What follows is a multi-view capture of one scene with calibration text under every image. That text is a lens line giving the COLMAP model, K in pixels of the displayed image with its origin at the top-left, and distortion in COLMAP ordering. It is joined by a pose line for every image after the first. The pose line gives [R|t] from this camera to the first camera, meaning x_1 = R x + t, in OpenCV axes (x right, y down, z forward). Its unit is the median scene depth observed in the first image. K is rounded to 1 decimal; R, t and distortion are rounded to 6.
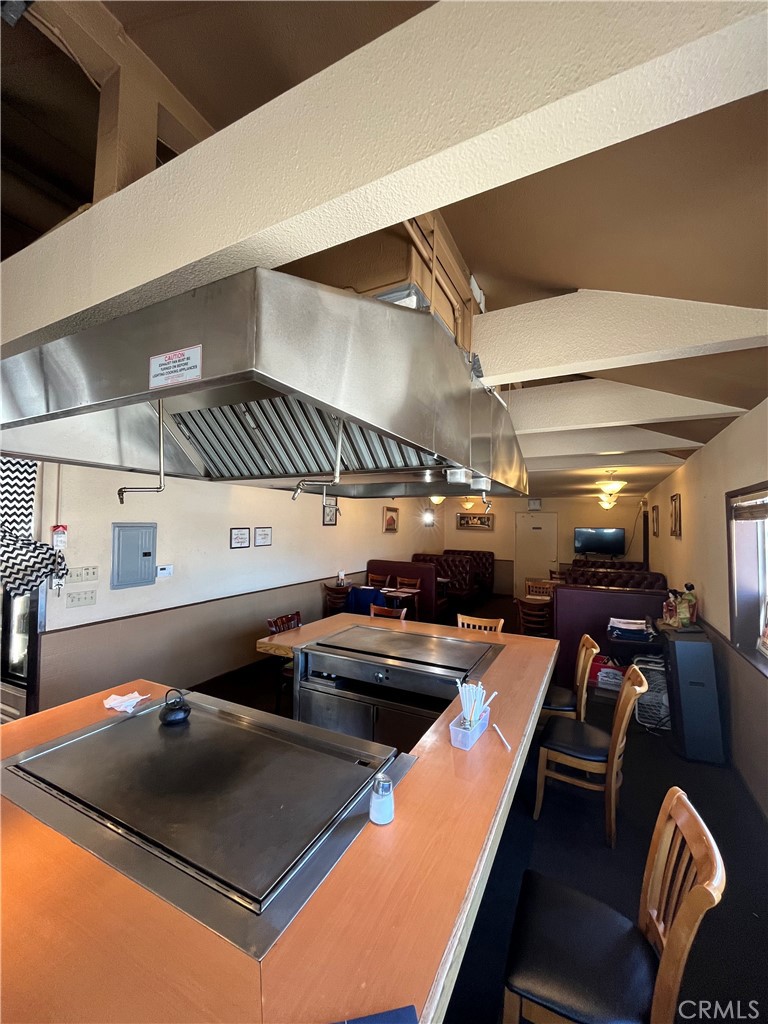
lens RADIAL K [[415.1, 0, 385.3], [0, 415.1, 511.2], [0, 0, 1]] dist [-0.006151, 0.002071]
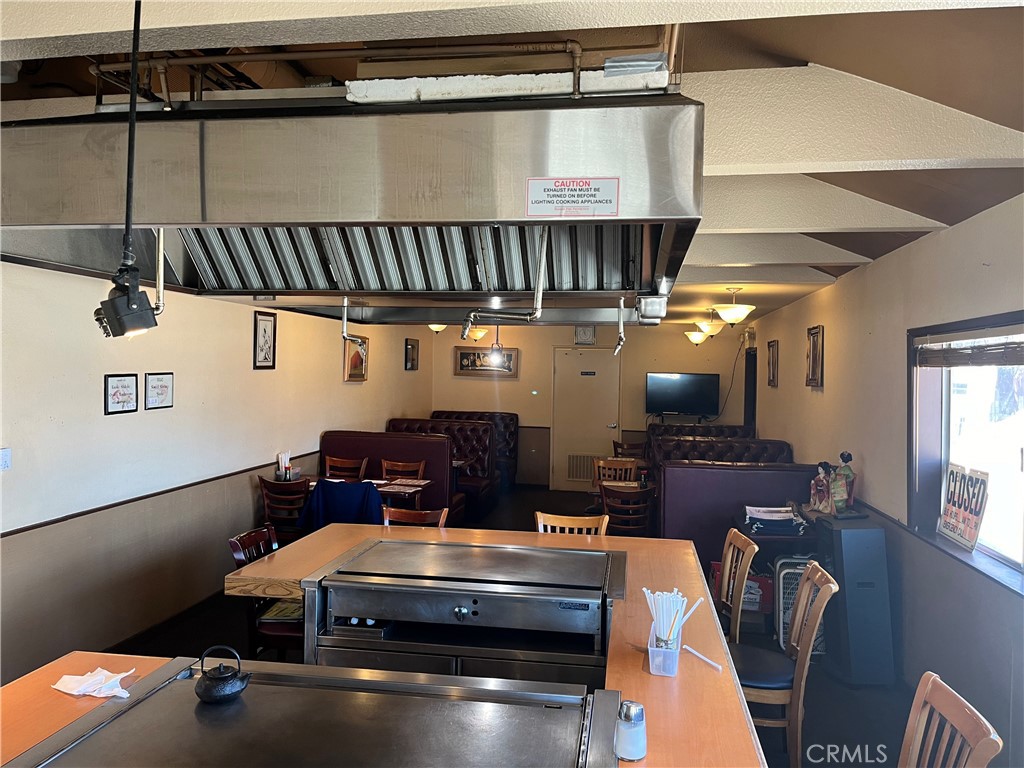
lens RADIAL K [[776.5, 0, 514.9], [0, 776.5, 376.4], [0, 0, 1]] dist [0.037918, -0.044590]
pose [[0.949681, 0.000102, 0.313218, -0.229850], [-0.015060, 0.998858, 0.045338, -0.010769], [-0.312856, -0.047774, 0.948598, -0.099258]]
